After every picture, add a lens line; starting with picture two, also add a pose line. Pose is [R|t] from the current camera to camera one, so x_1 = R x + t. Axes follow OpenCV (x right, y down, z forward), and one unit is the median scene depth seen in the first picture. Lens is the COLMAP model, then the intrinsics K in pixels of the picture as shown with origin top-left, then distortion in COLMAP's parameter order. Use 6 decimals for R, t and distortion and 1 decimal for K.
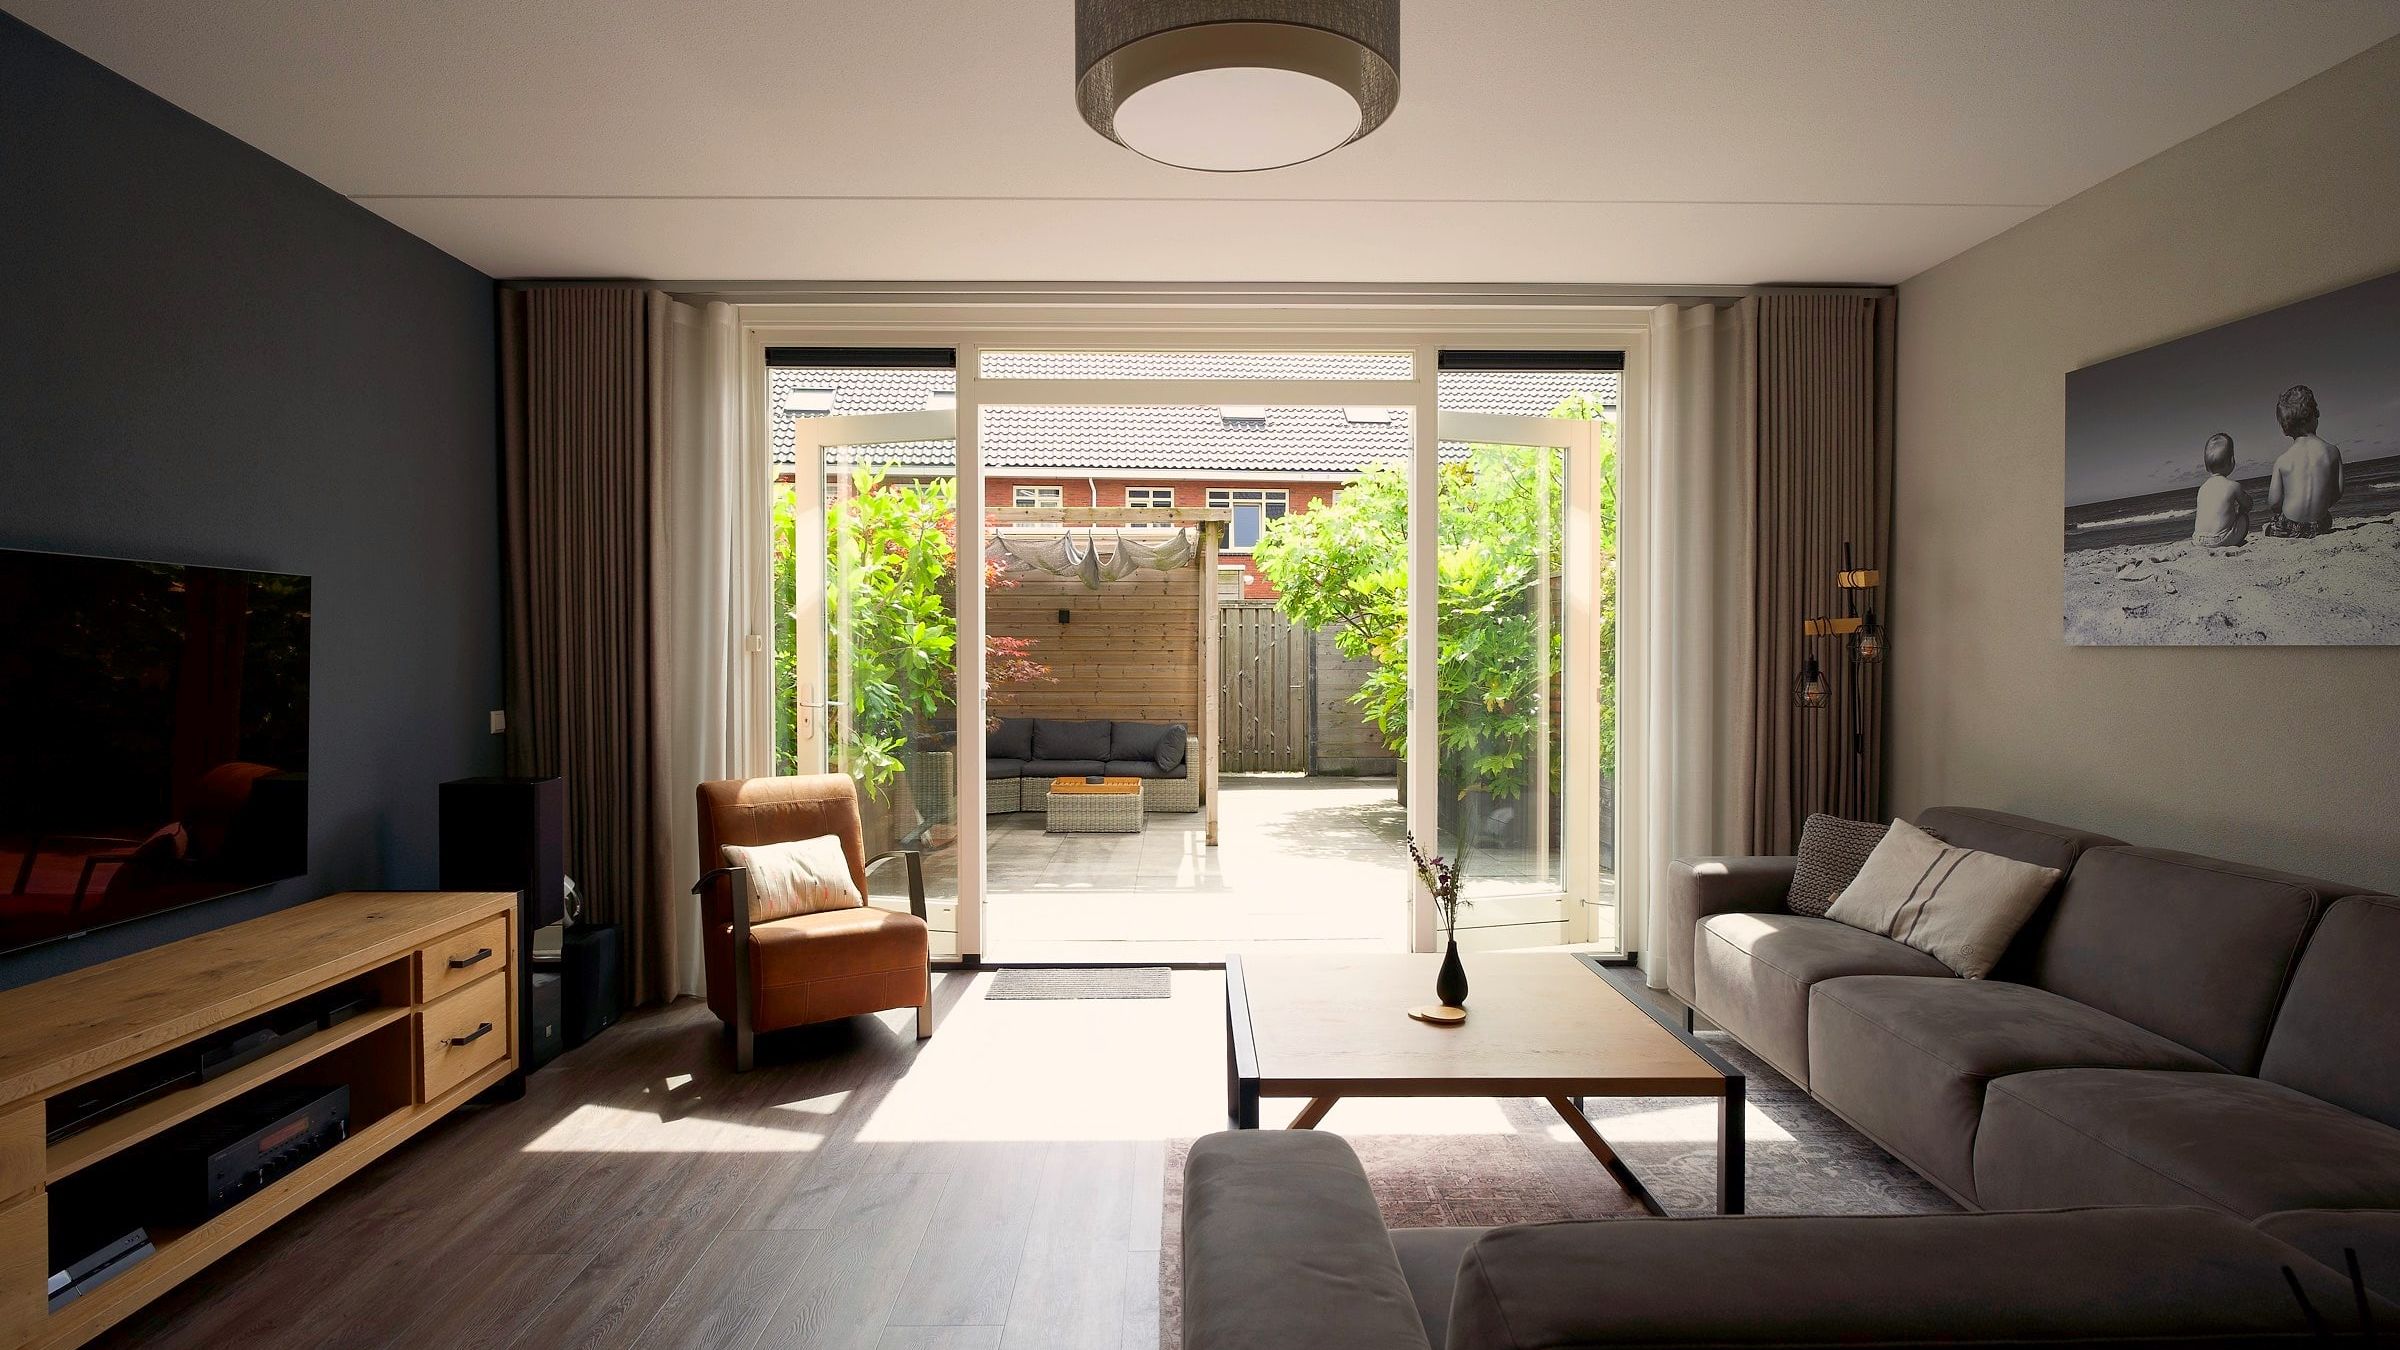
lens RADIAL K [[1212.1, 0, 1200.0], [0, 1212.1, 675.0], [0, 0, 1]] dist [-0.000068, 0.000297]
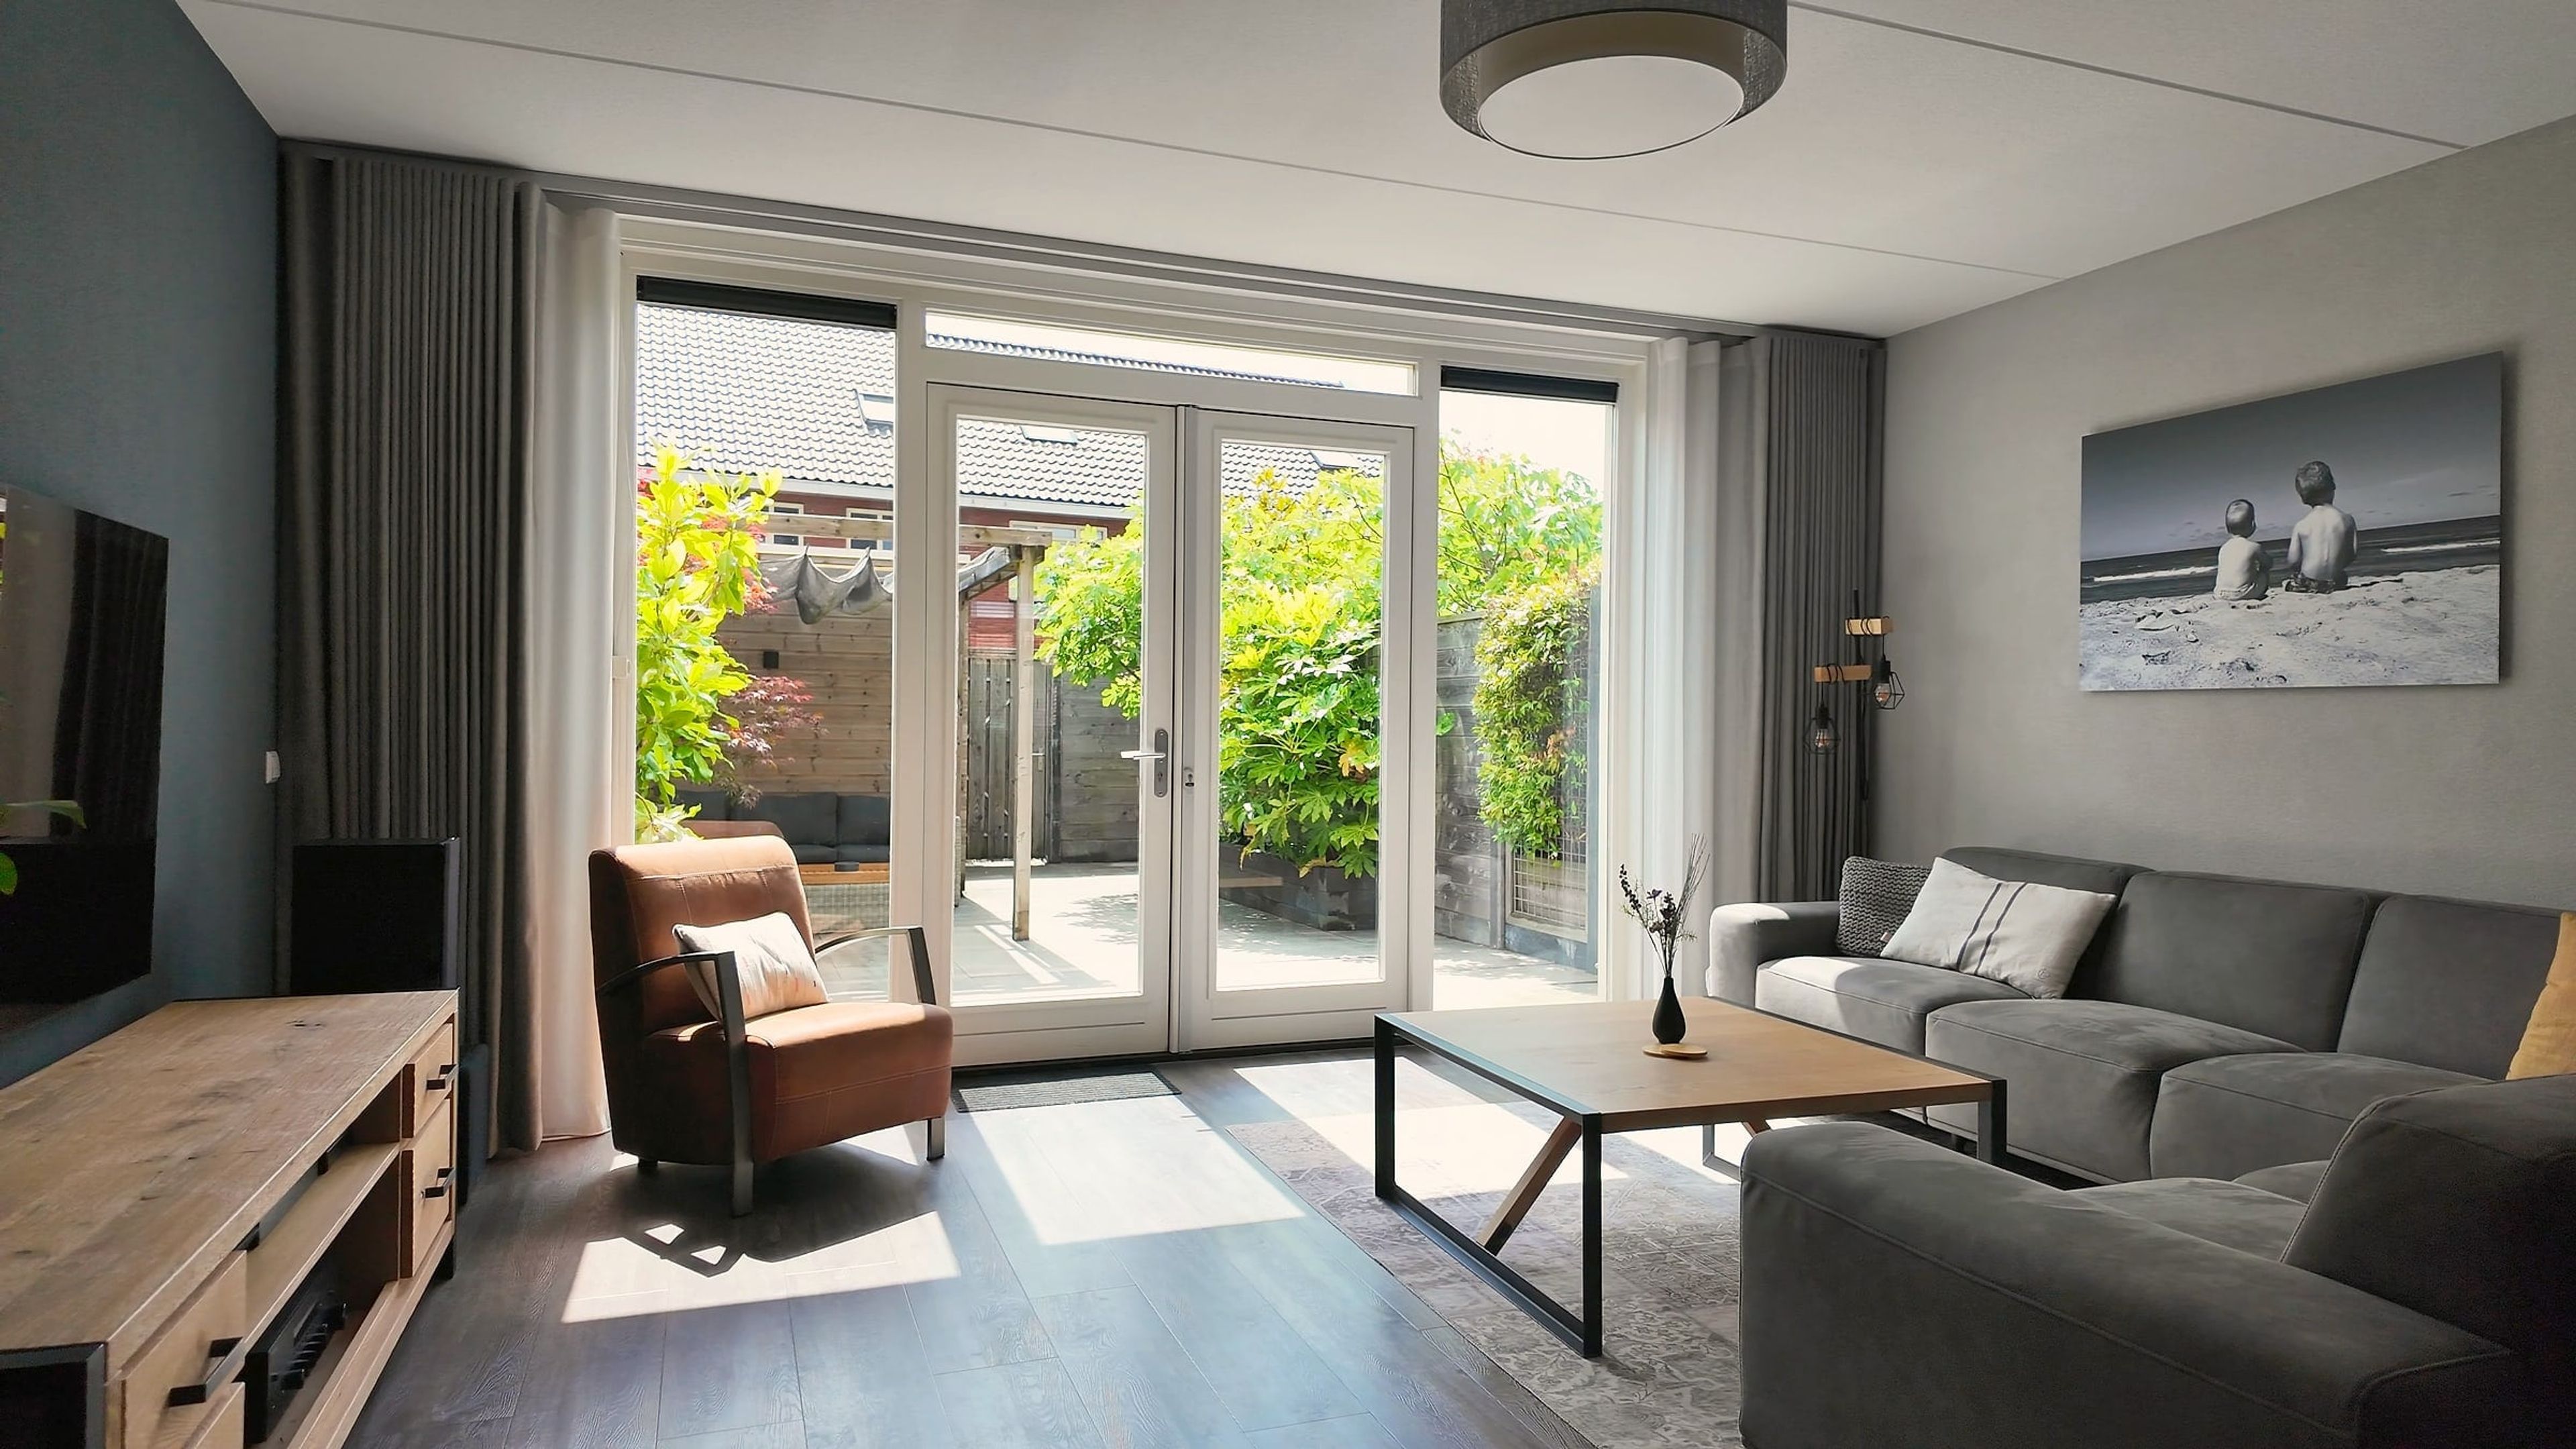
lens RADIAL K [[1482.7, 0, 1288.0], [0, 1482.7, 724.5], [0, 0, 1]] dist [0.076491, -0.078301]
pose [[0.942576, 0.011202, 0.333804, -0.403649], [-0.004631, 0.999780, -0.020476, 0.037177], [-0.333960, 0.017754, 0.942420, -0.018407]]
